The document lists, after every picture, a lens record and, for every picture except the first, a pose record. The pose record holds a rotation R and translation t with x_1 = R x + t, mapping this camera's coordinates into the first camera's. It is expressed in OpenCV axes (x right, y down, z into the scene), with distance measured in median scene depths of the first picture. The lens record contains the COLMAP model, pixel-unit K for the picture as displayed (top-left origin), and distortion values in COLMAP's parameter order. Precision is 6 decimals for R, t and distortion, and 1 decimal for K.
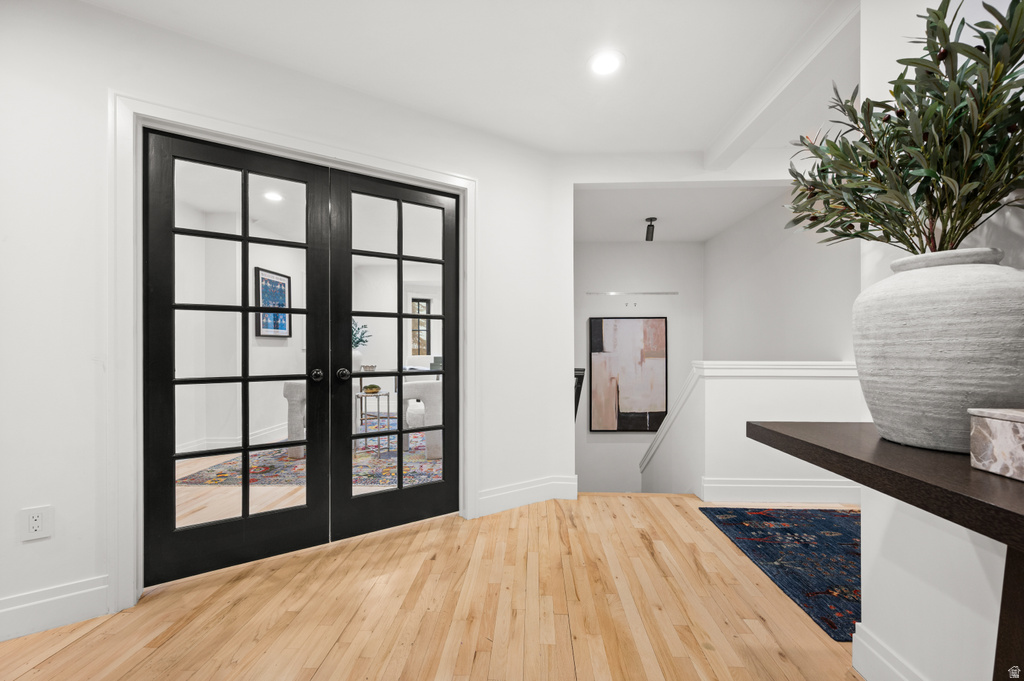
lens RADIAL K [[407.0, 0, 513.7], [0, 407.0, 347.9], [0, 0, 1]] dist [0.003408, 0.000389]
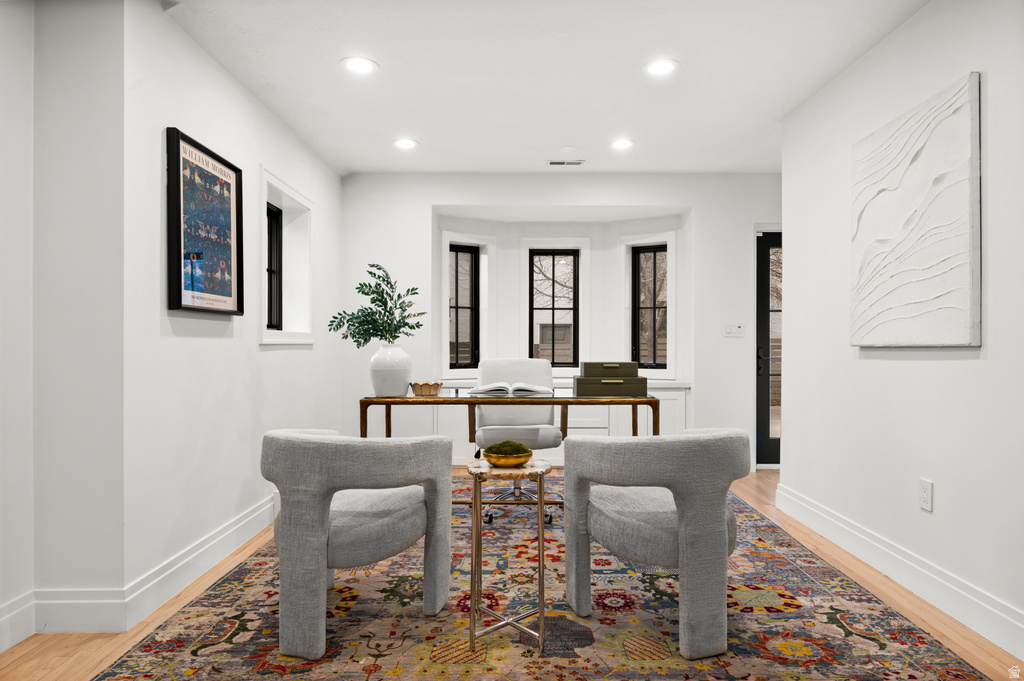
lens RADIAL K [[603.2, 0, 512.1], [0, 603.2, 337.4], [0, 0, 1]] dist [-0.000411, 0.000873]
pose [[0.998588, 0.005040, 0.052879, -0.315094], [-0.004570, 0.999949, -0.009011, 0.001106], [-0.052922, 0.008756, 0.998560, 0.386689]]
